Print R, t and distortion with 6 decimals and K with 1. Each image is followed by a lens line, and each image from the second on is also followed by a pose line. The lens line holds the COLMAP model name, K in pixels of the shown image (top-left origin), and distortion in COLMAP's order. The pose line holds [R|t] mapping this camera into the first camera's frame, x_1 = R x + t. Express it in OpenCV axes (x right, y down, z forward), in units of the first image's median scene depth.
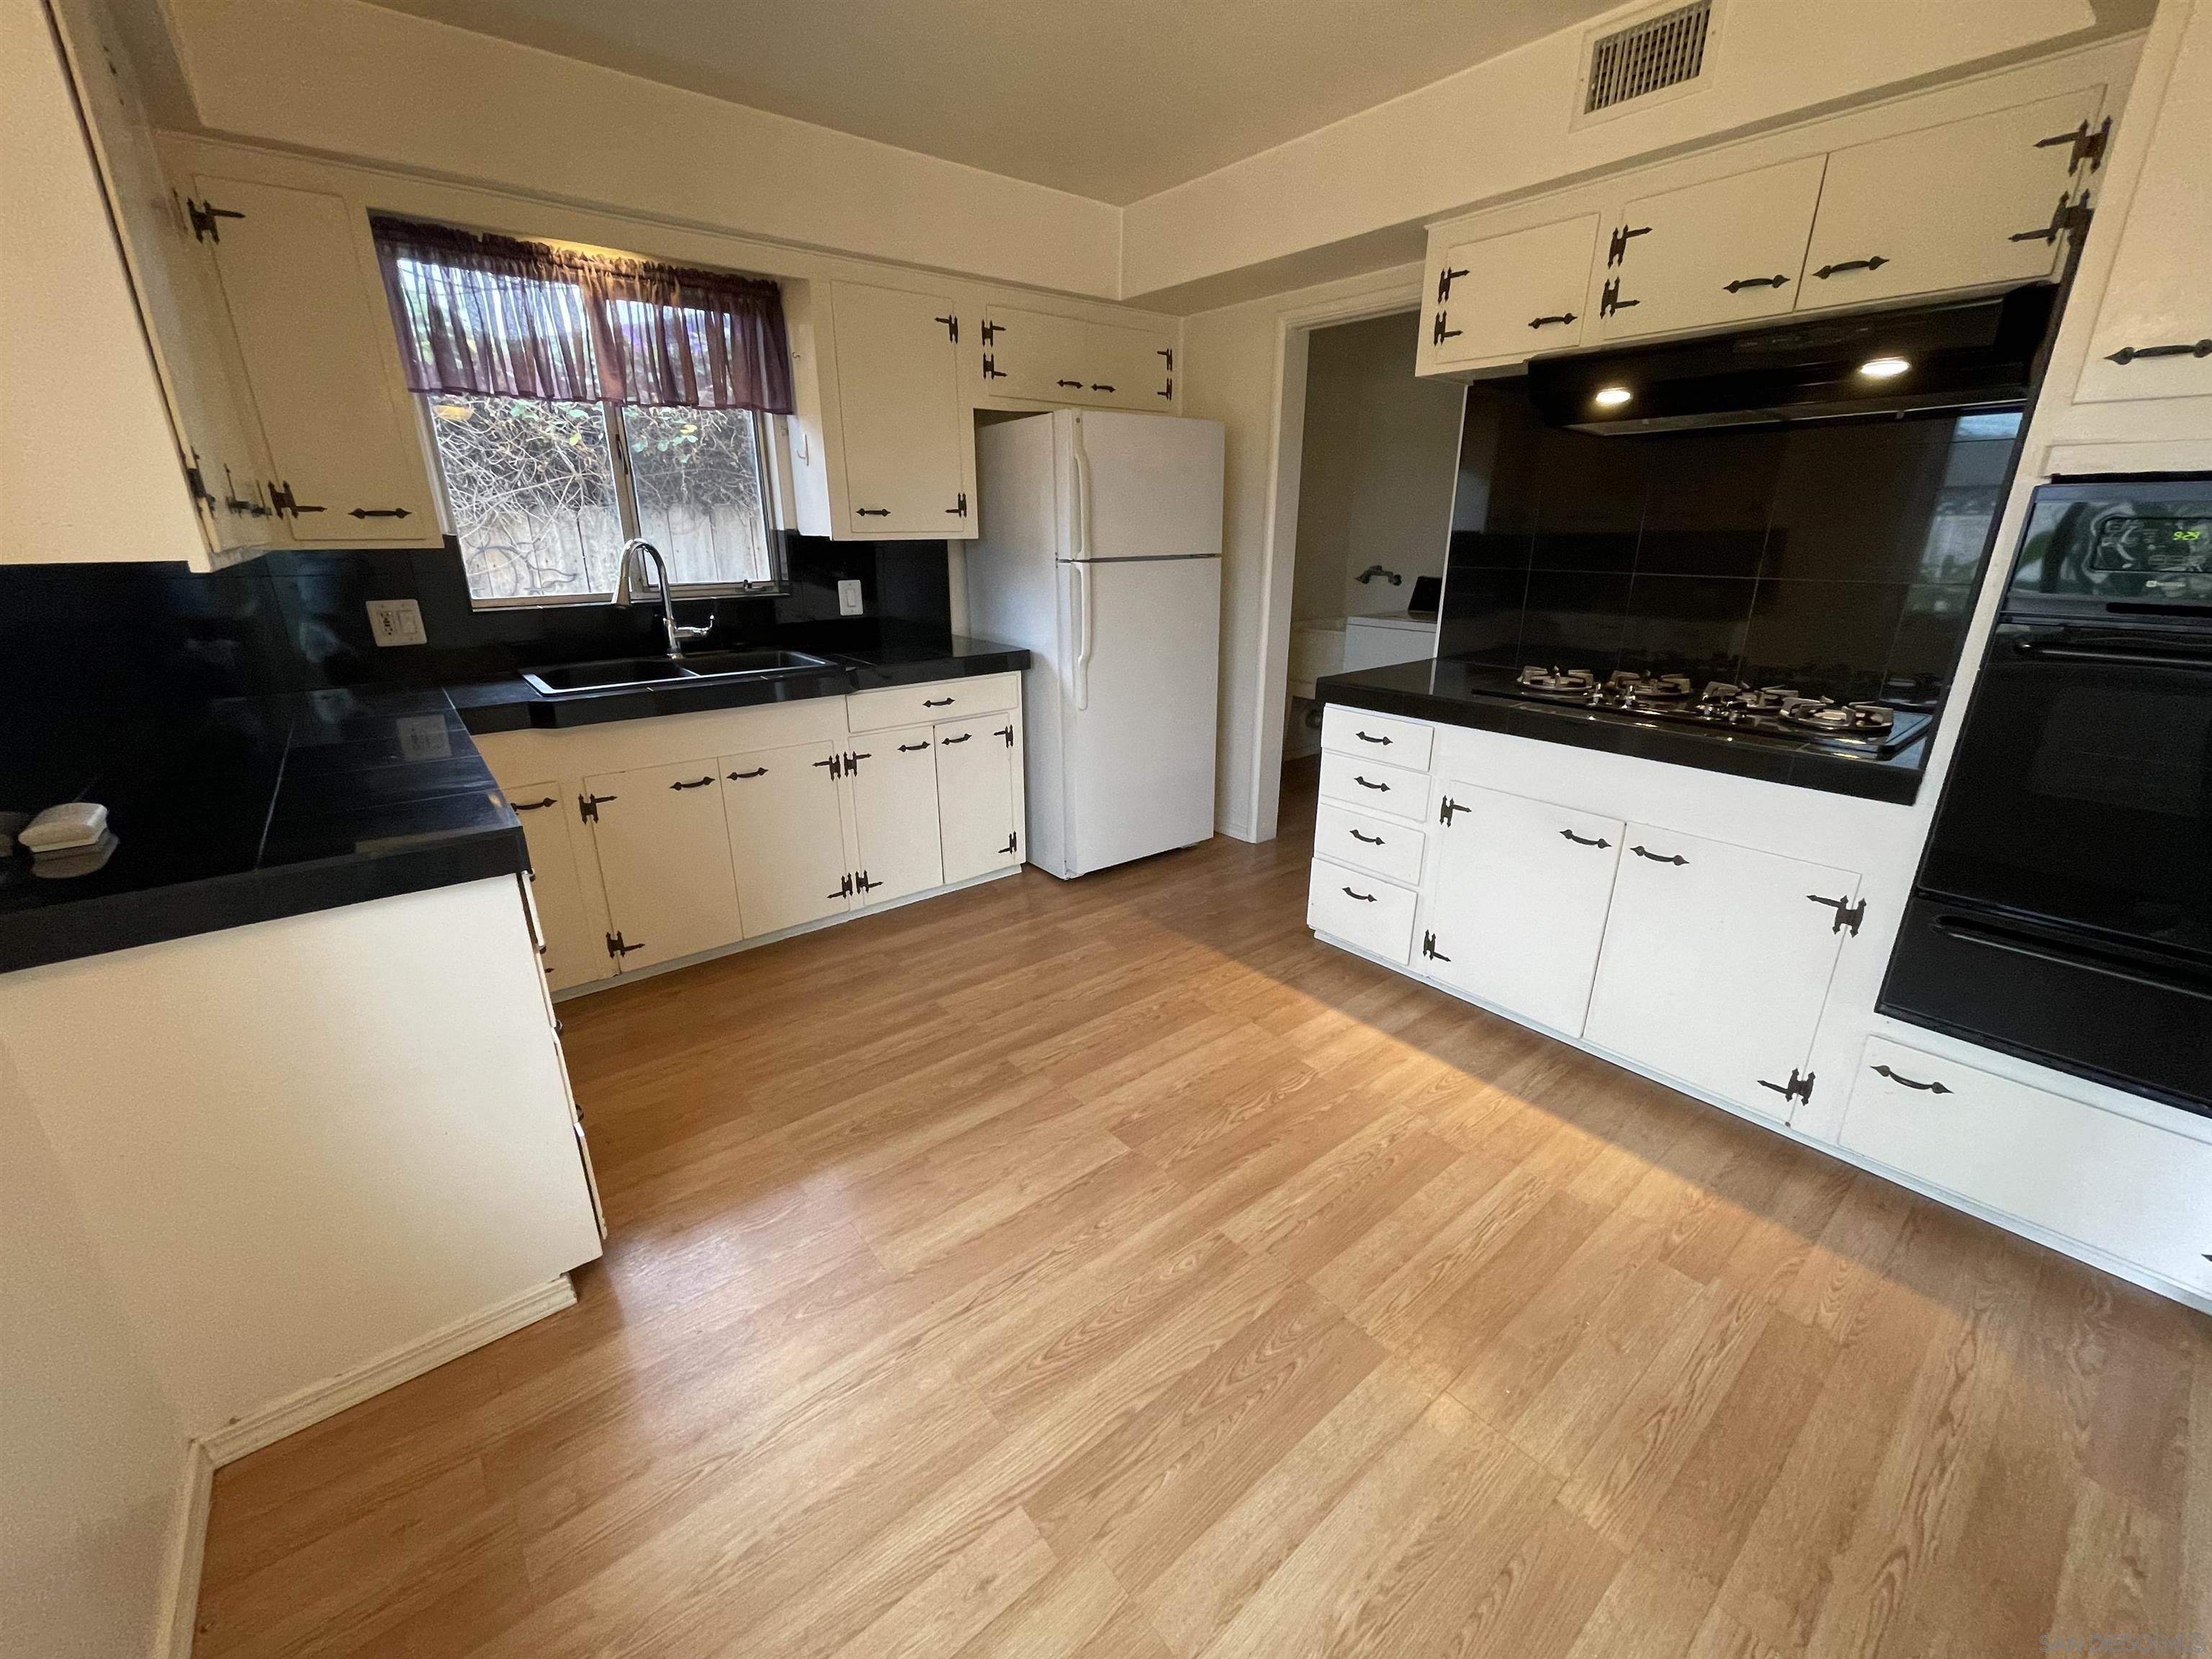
lens RADIAL K [[887.5, 0, 1103.6], [0, 887.5, 822.8], [0, 0, 1]] dist [-0.000102, 0.000313]
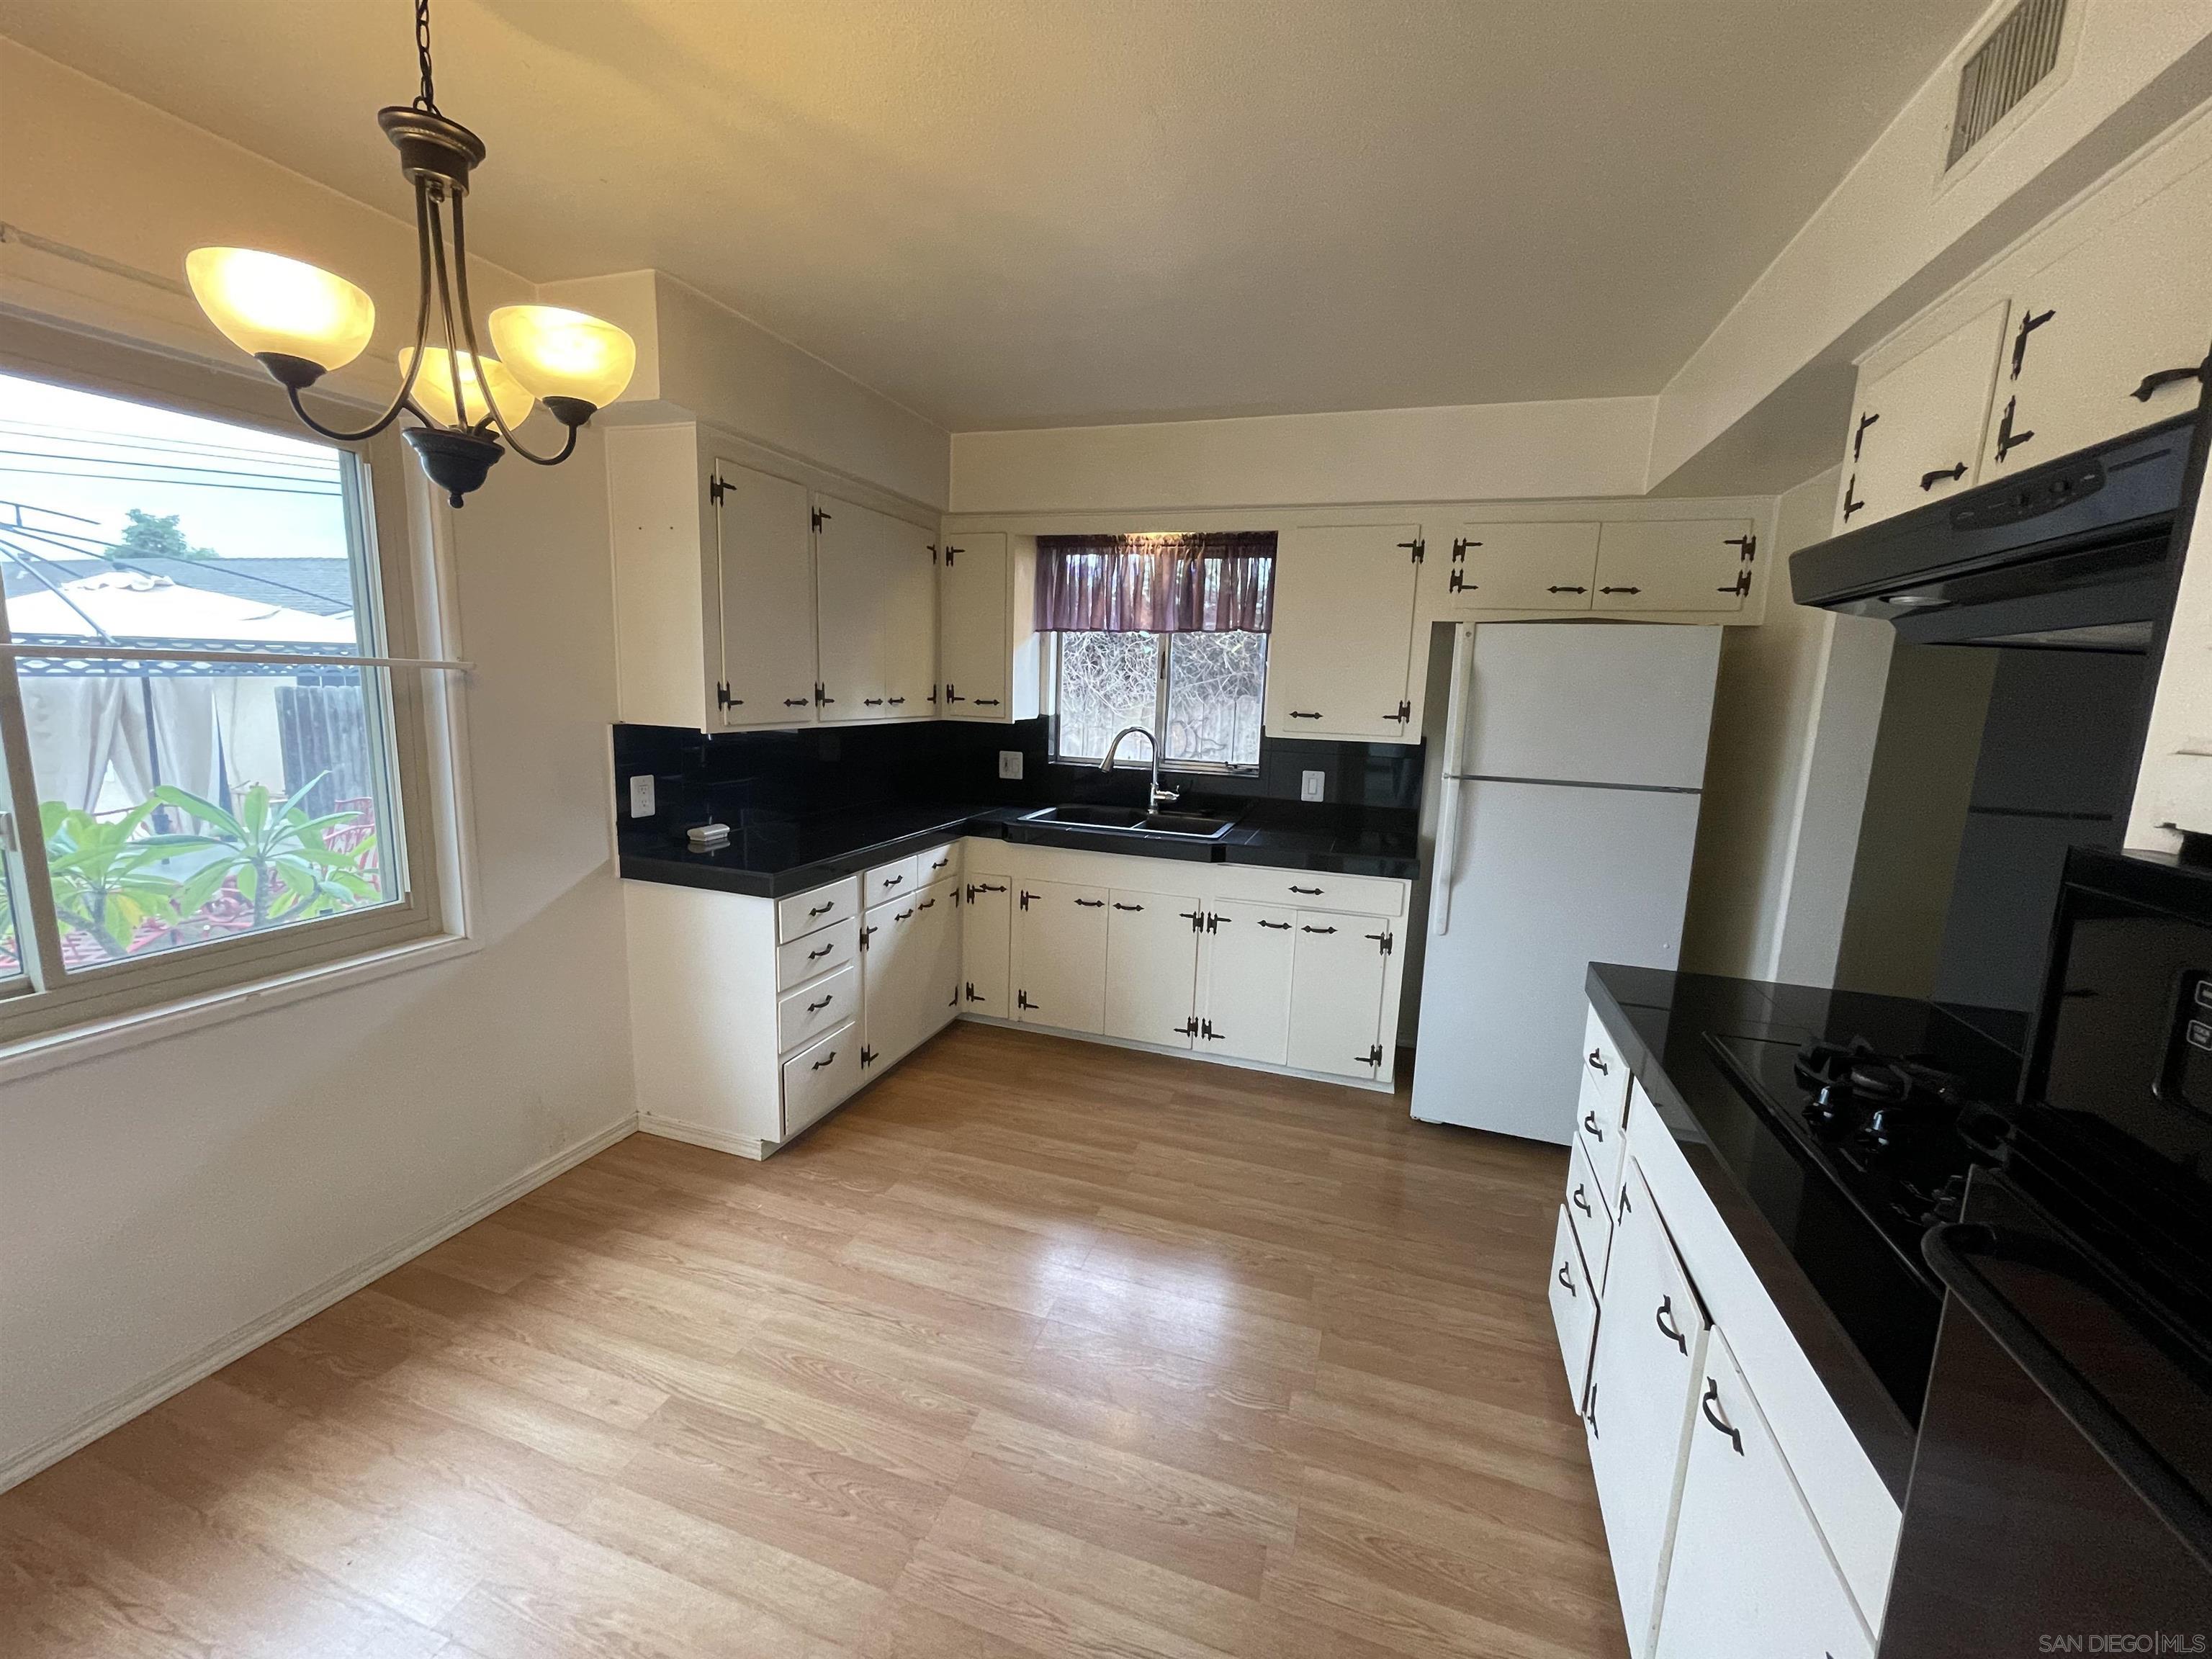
lens RADIAL K [[894.9, 0, 1112.0], [0, 894.9, 822.2], [0, 0, 1]] dist [0.001244, 0.004681]
pose [[0.540386, 0.153081, -0.827375, 0.613962], [-0.304295, 0.952311, -0.022549, -0.132648], [0.784466, 0.263952, 0.561197, 0.231274]]
